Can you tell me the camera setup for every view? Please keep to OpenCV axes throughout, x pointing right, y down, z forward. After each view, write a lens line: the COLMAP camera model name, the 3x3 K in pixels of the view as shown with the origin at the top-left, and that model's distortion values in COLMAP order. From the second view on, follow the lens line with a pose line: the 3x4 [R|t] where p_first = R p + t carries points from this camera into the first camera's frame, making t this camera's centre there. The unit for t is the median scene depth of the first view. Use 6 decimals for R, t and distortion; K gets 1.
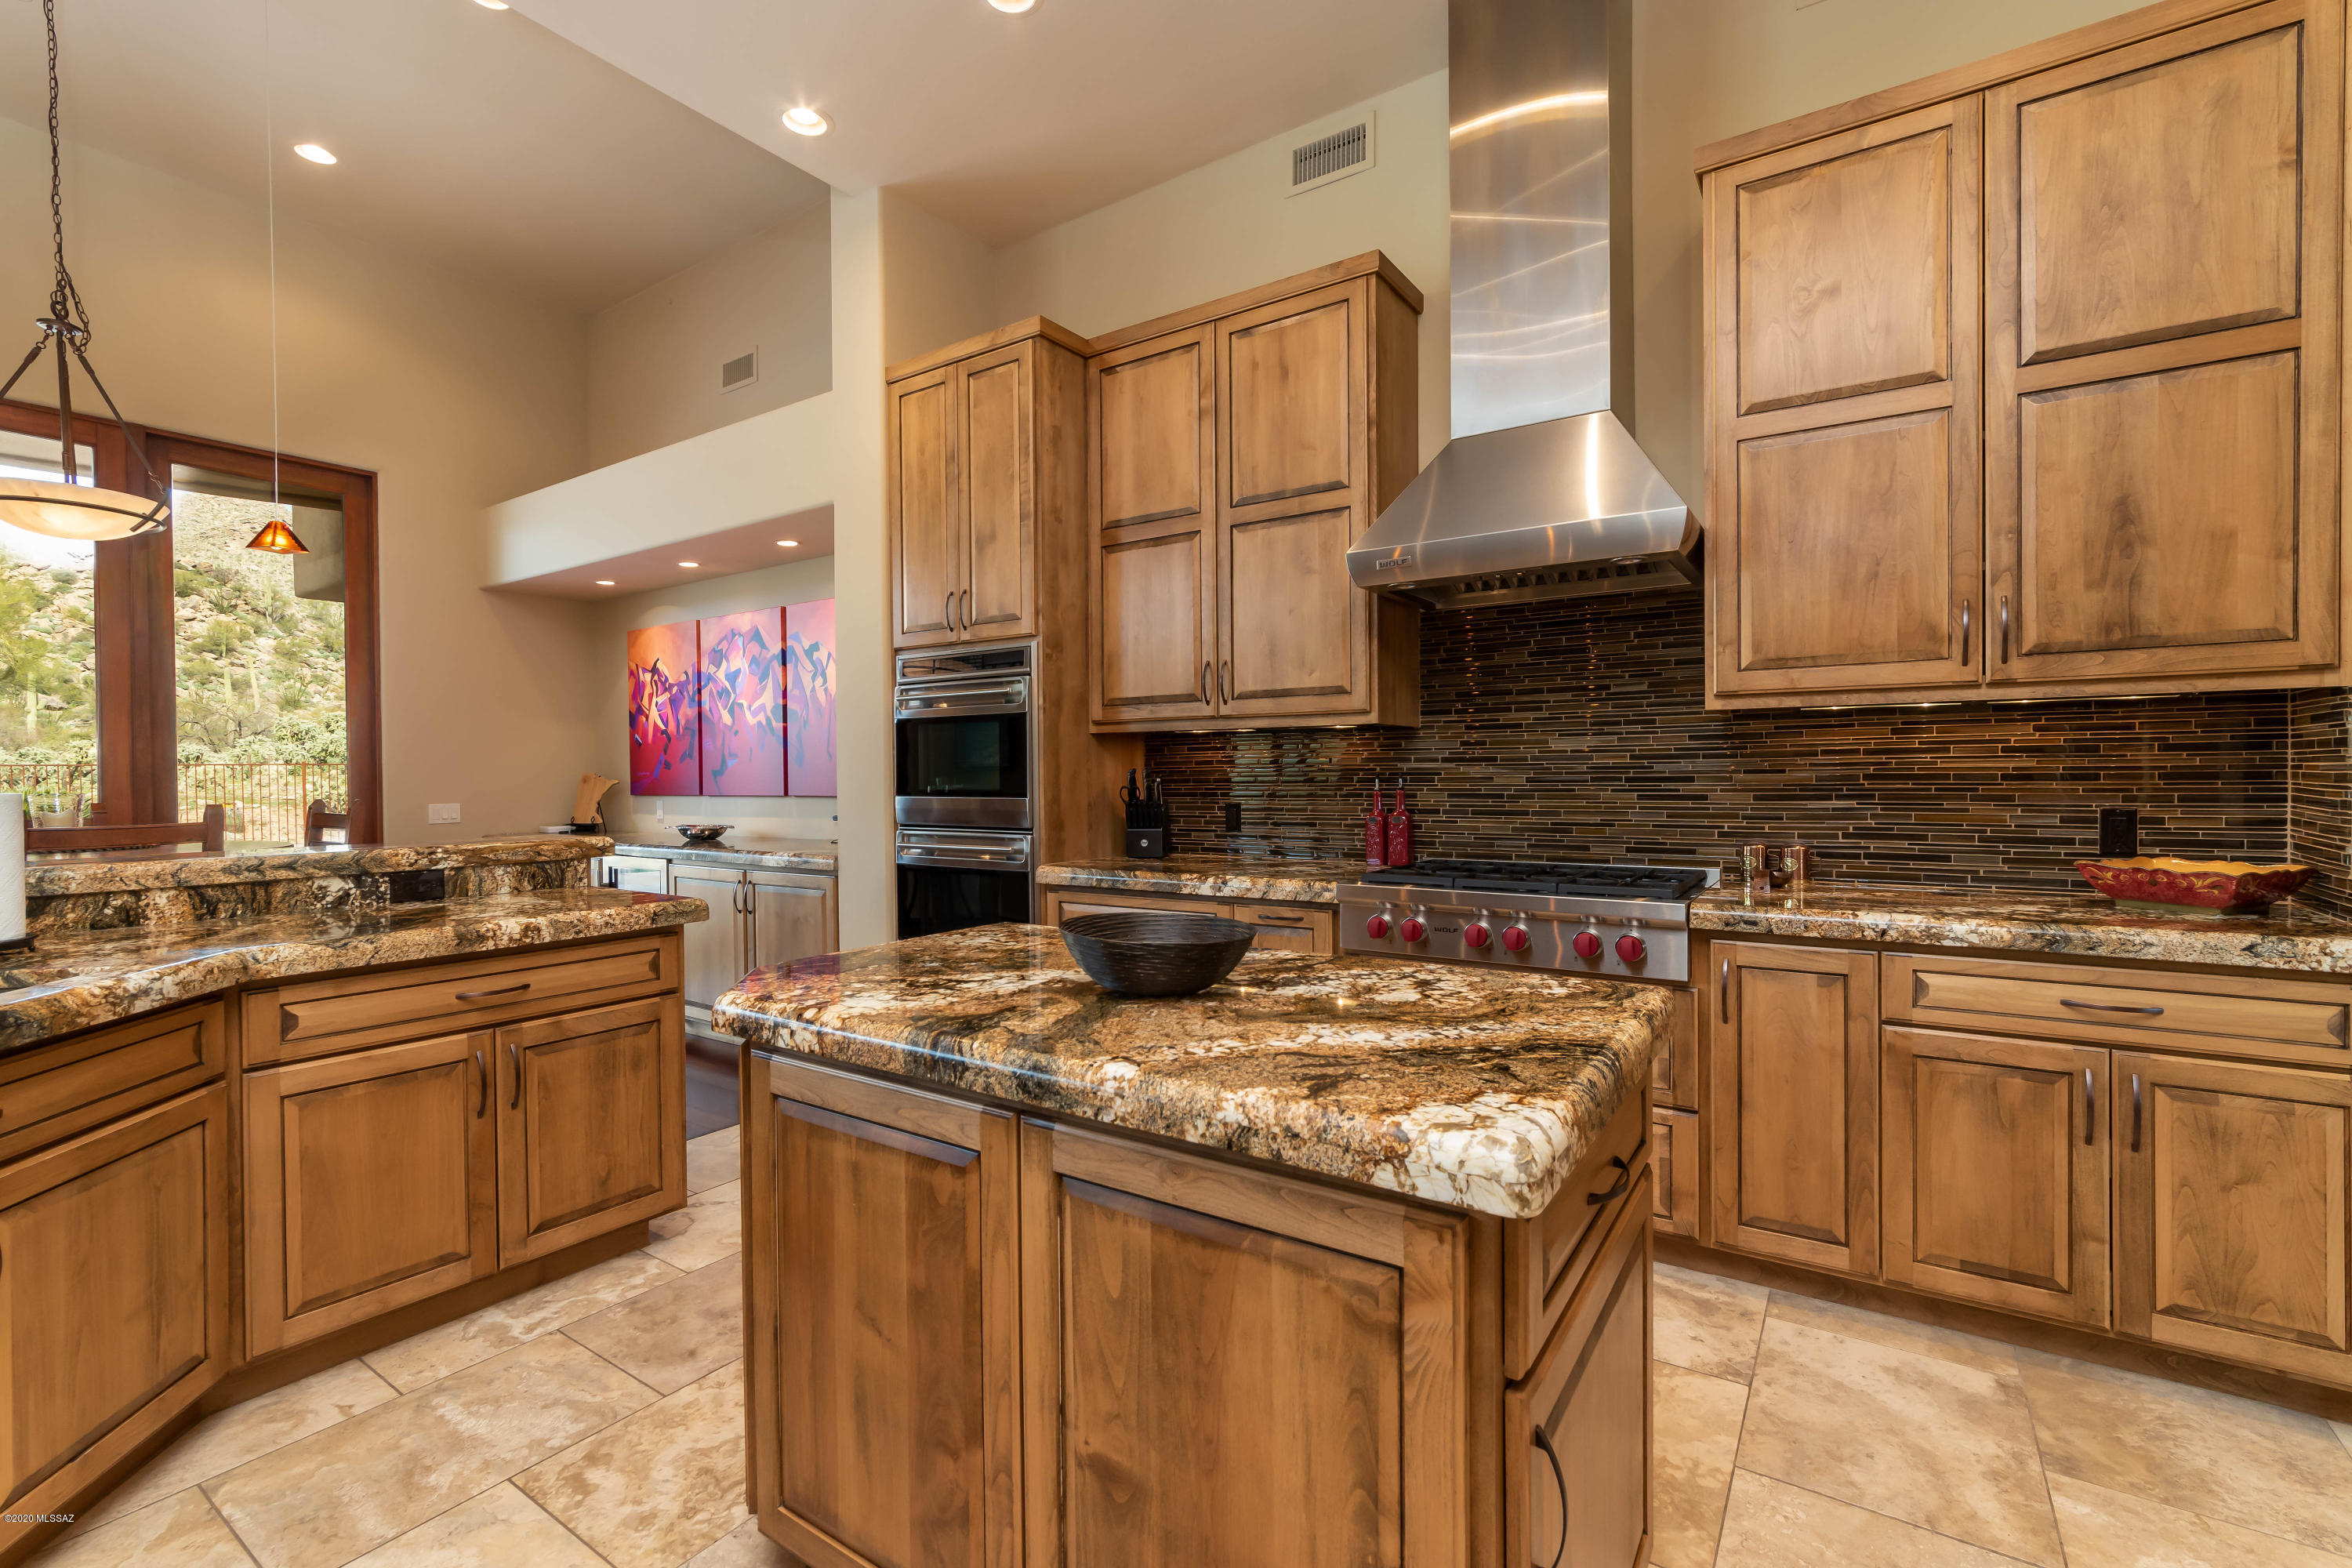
lens RADIAL K [[1025.4, 0, 1186.7], [0, 1025.4, 774.1], [0, 0, 1]] dist [0.001038, 0.000069]
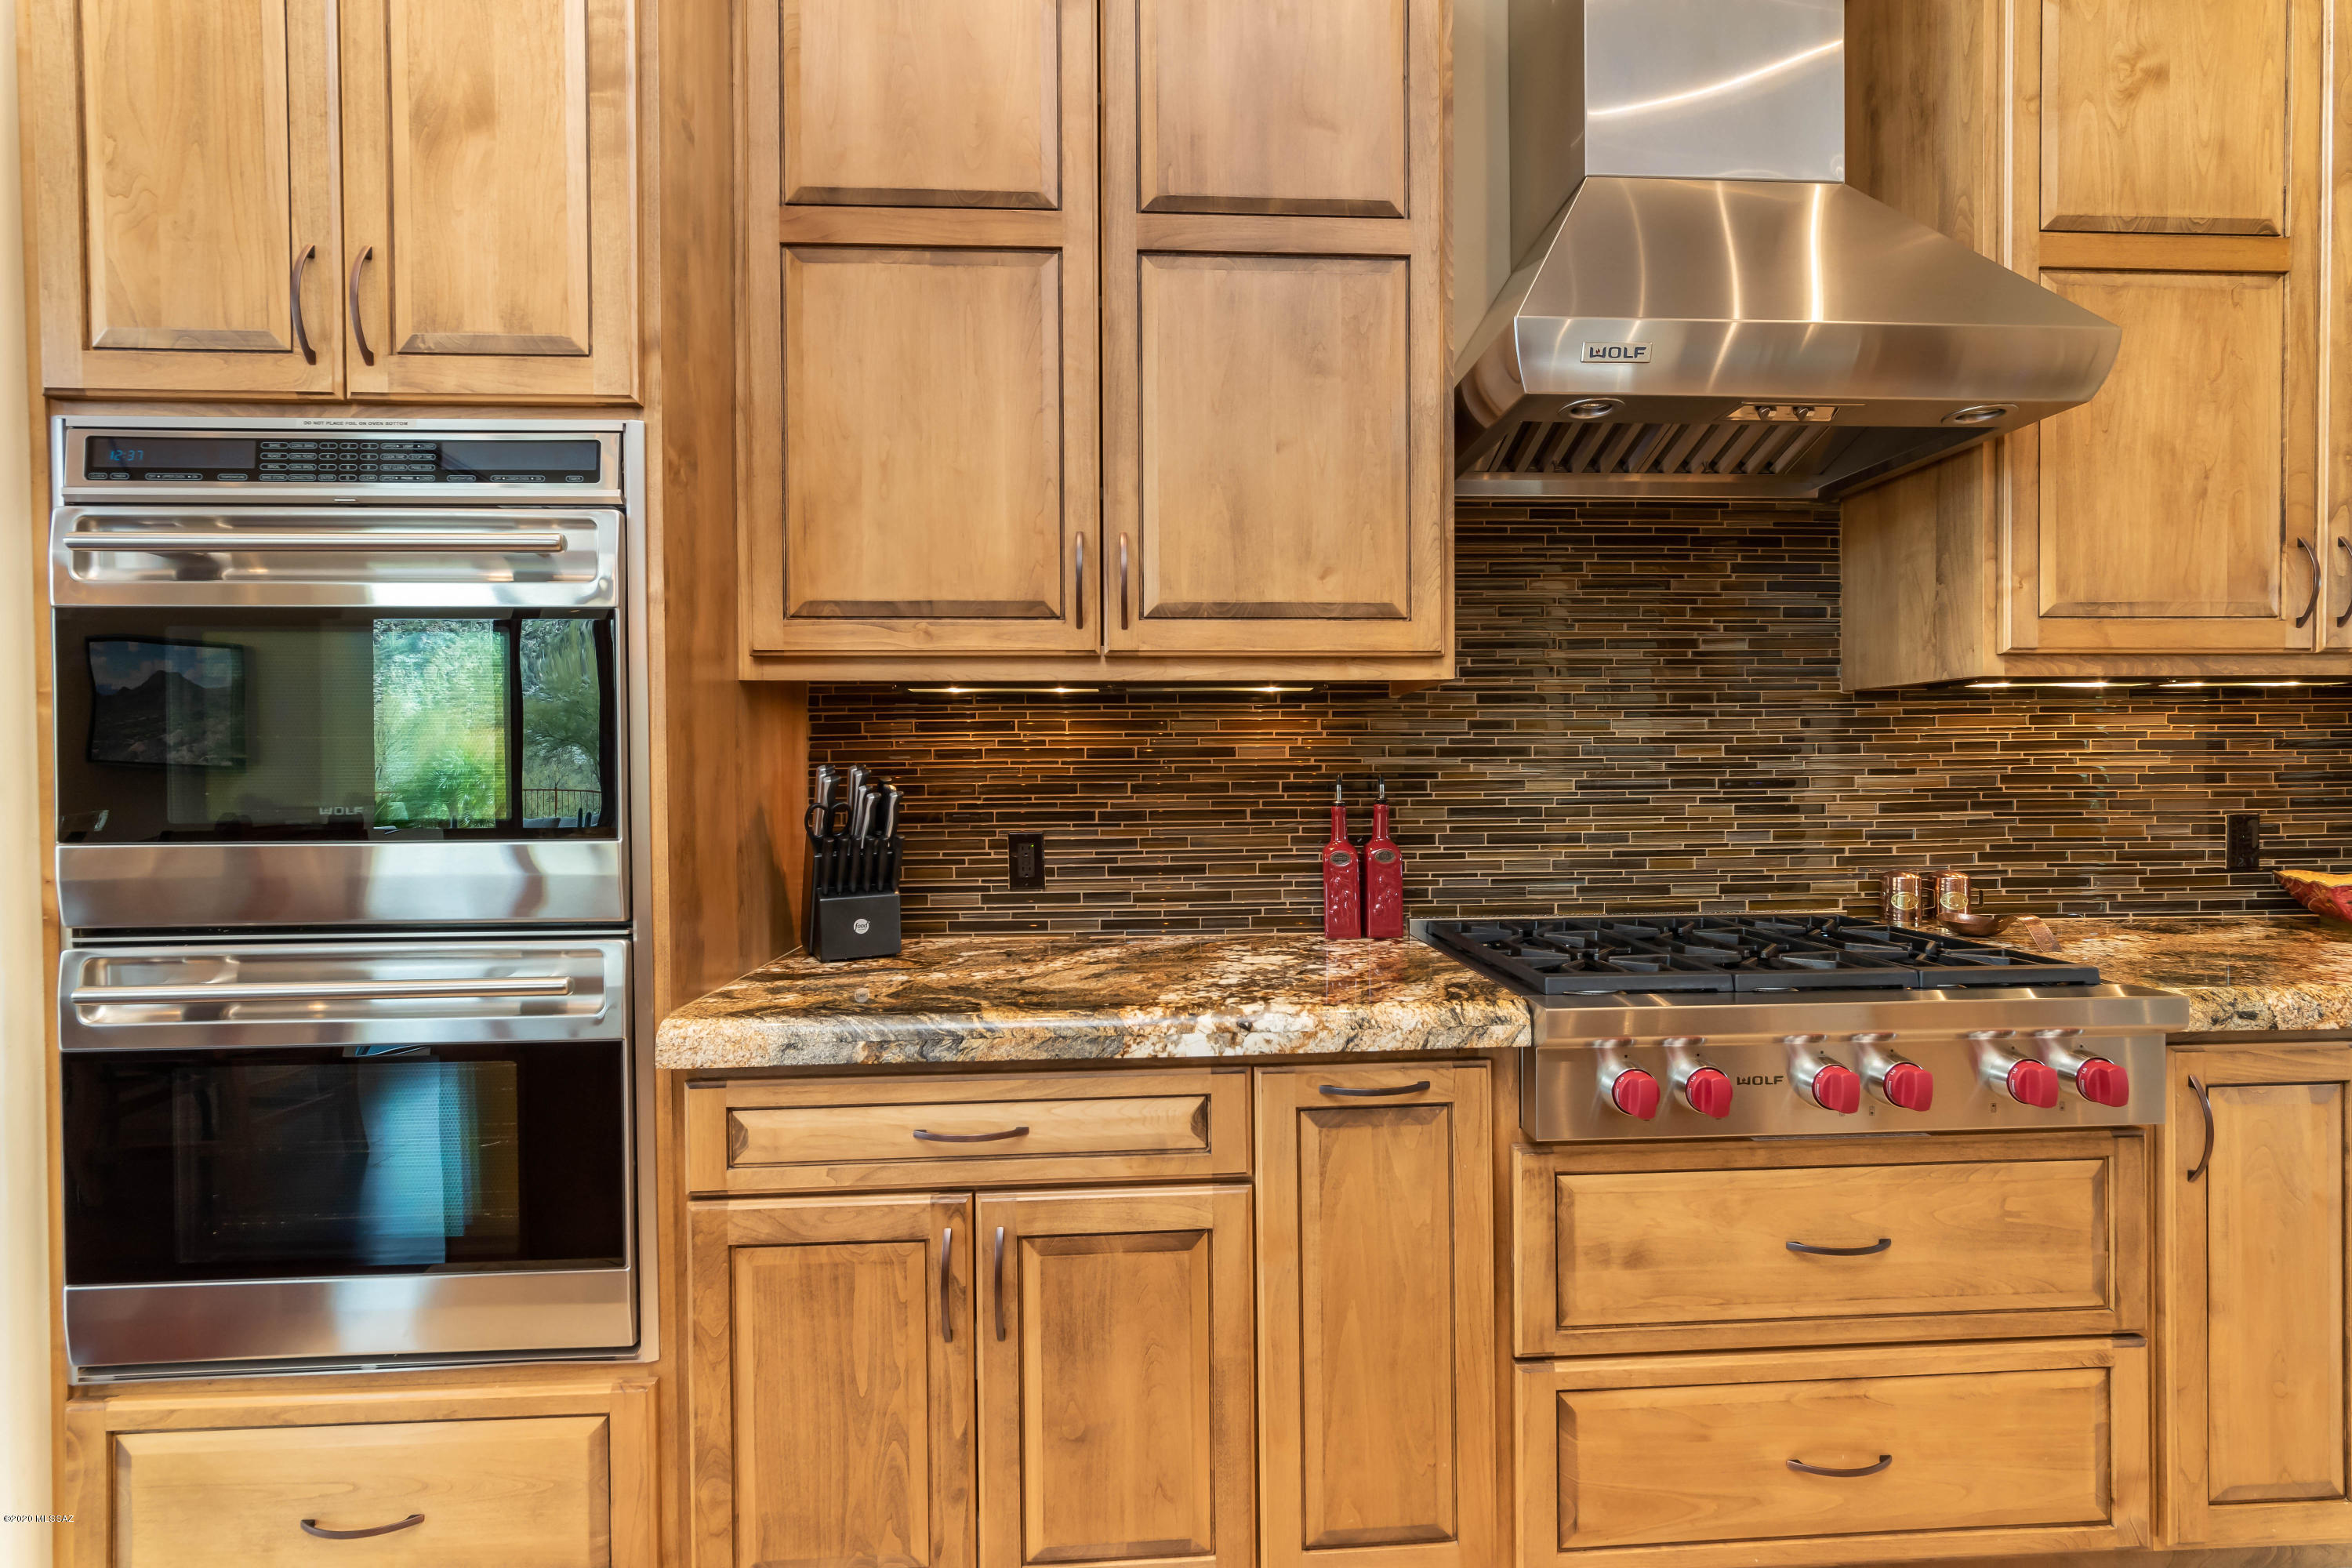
lens RADIAL K [[1025.4, 0, 1182.1], [0, 1025.4, 777.8], [0, 0, 1]] dist [0.001038, 0.000069]
pose [[0.798566, -0.000663, 0.601907, -0.230191], [0.001614, 0.999998, -0.001039, 0.001507], [-0.601906, 0.001801, 0.798565, 0.623861]]
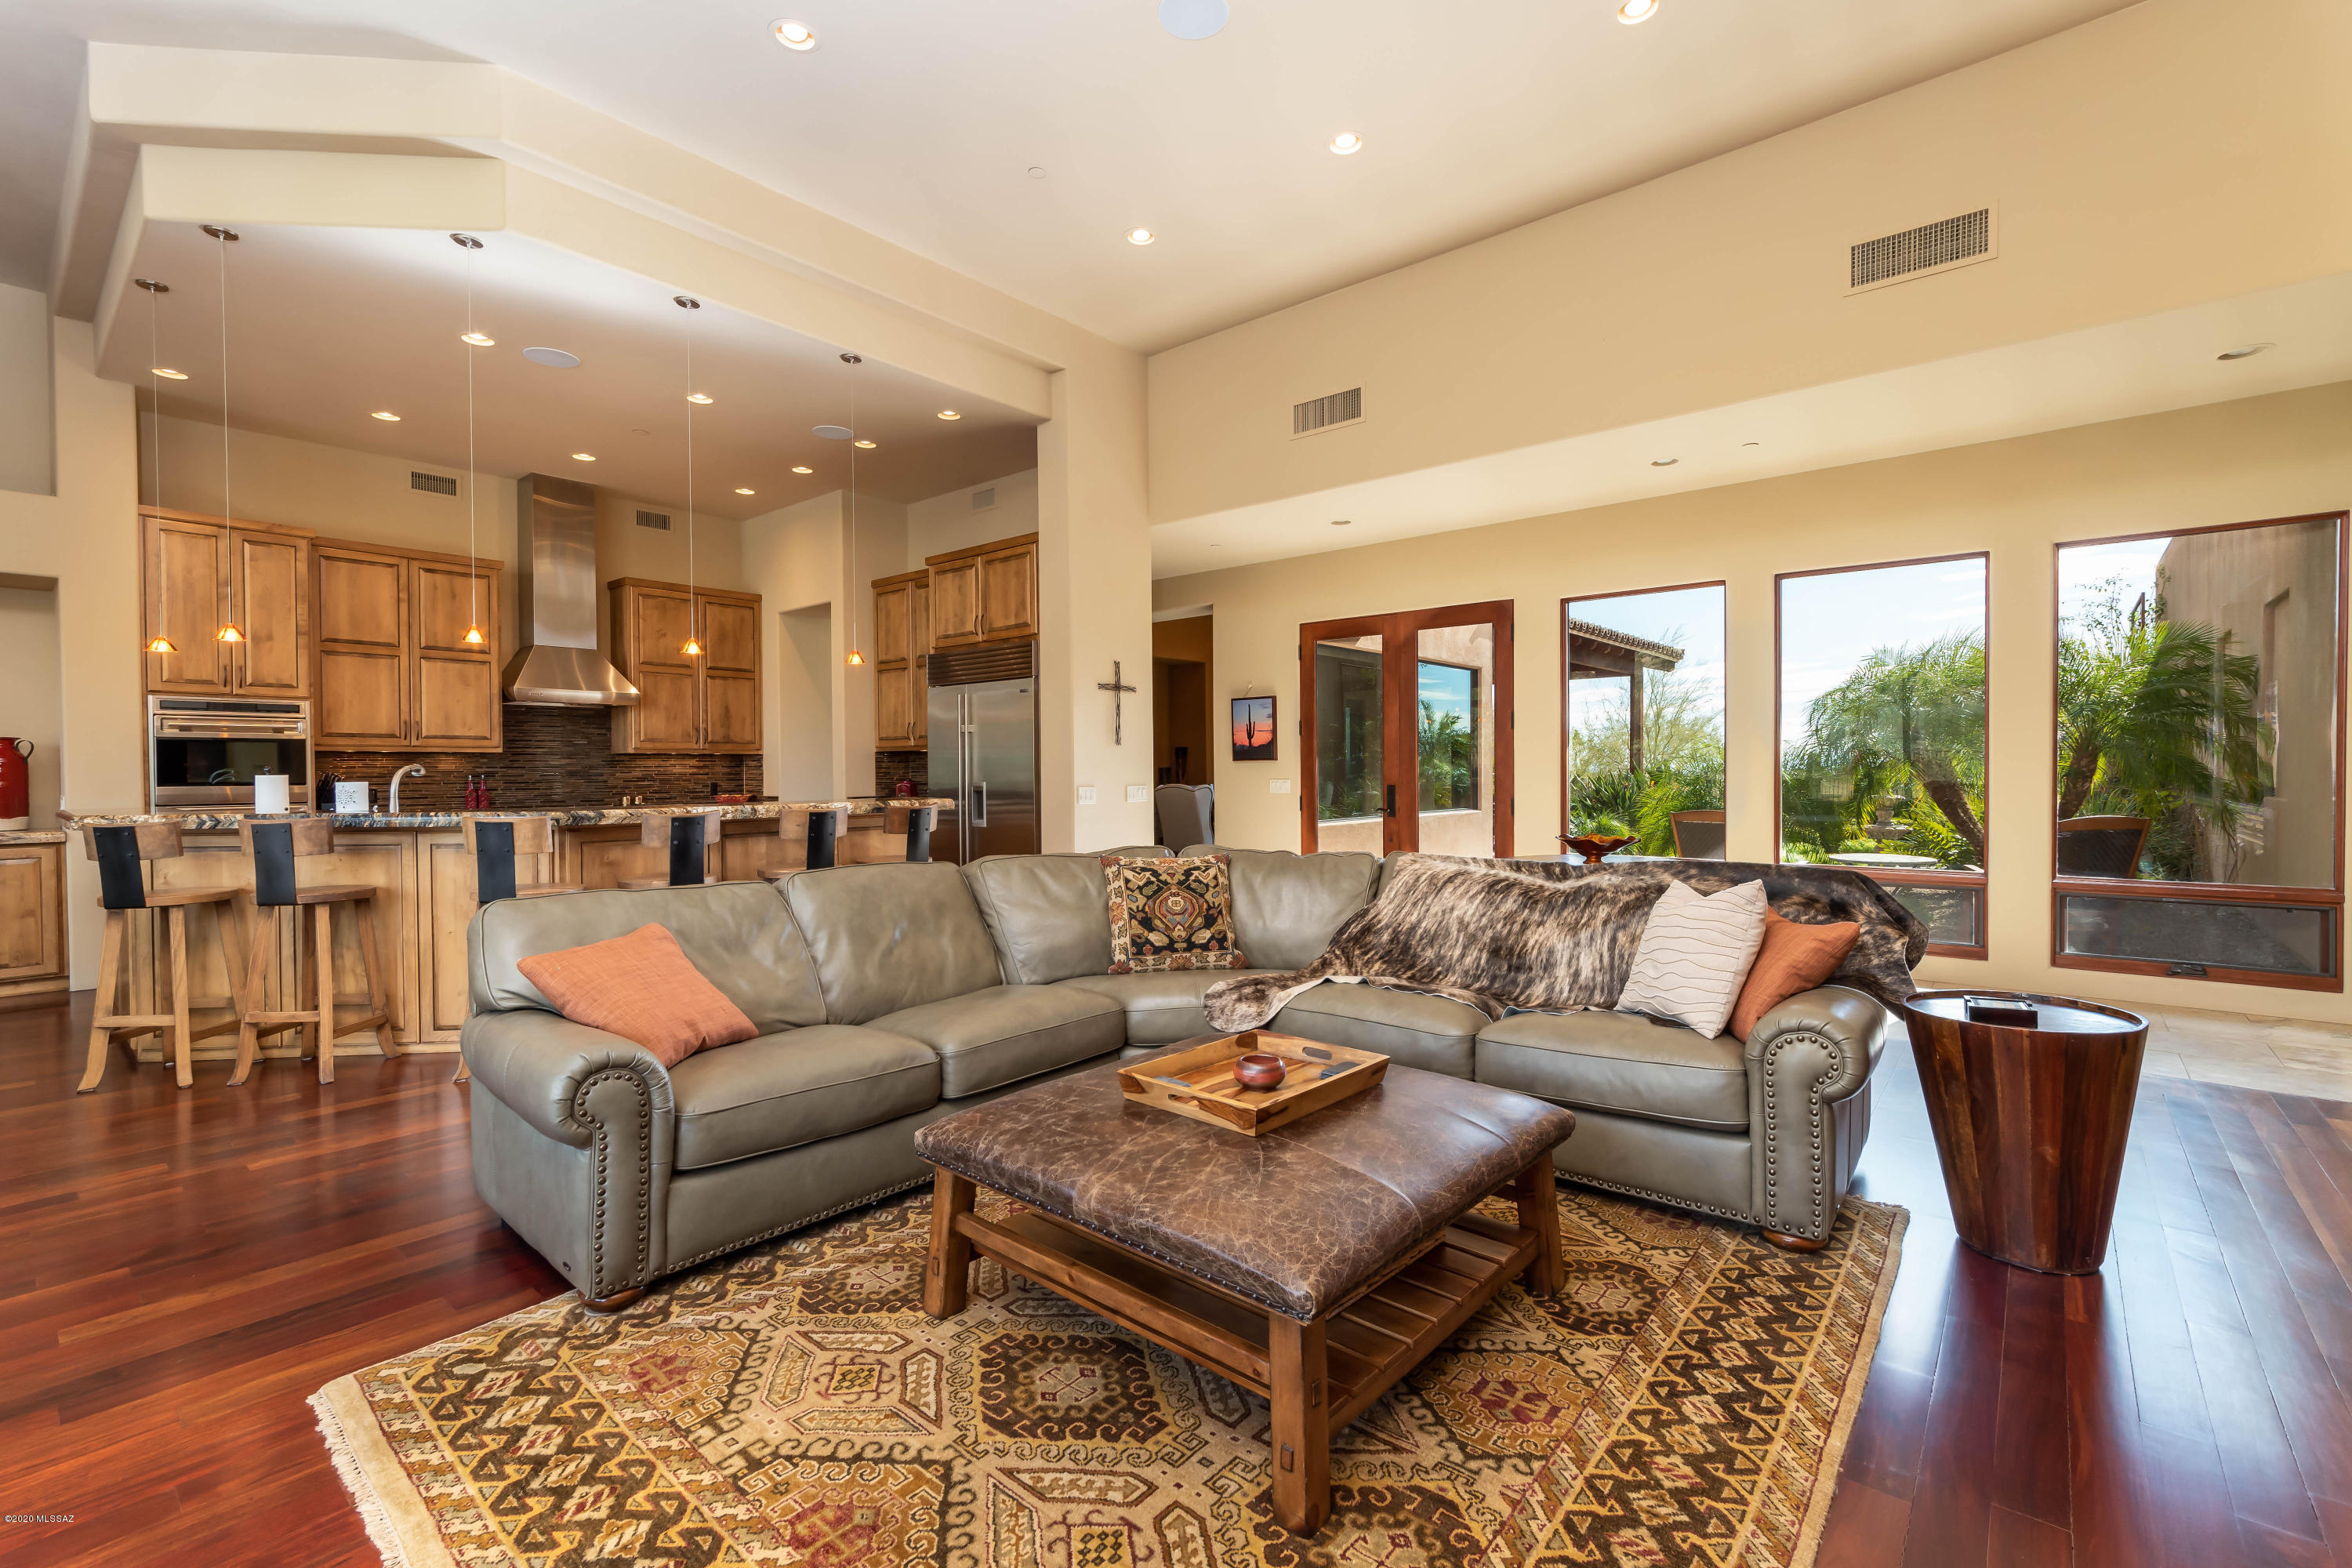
lens RADIAL K [[1025.4, 0, 1192.7], [0, 1025.4, 786.6], [0, 0, 1]] dist [0.001038, 0.000069]
pose [[0.106689, -0.004427, 0.994283, -1.966959], [0.007100, 0.999968, 0.003691, 0.033887], [-0.994267, 0.006666, 0.106717, -0.858245]]
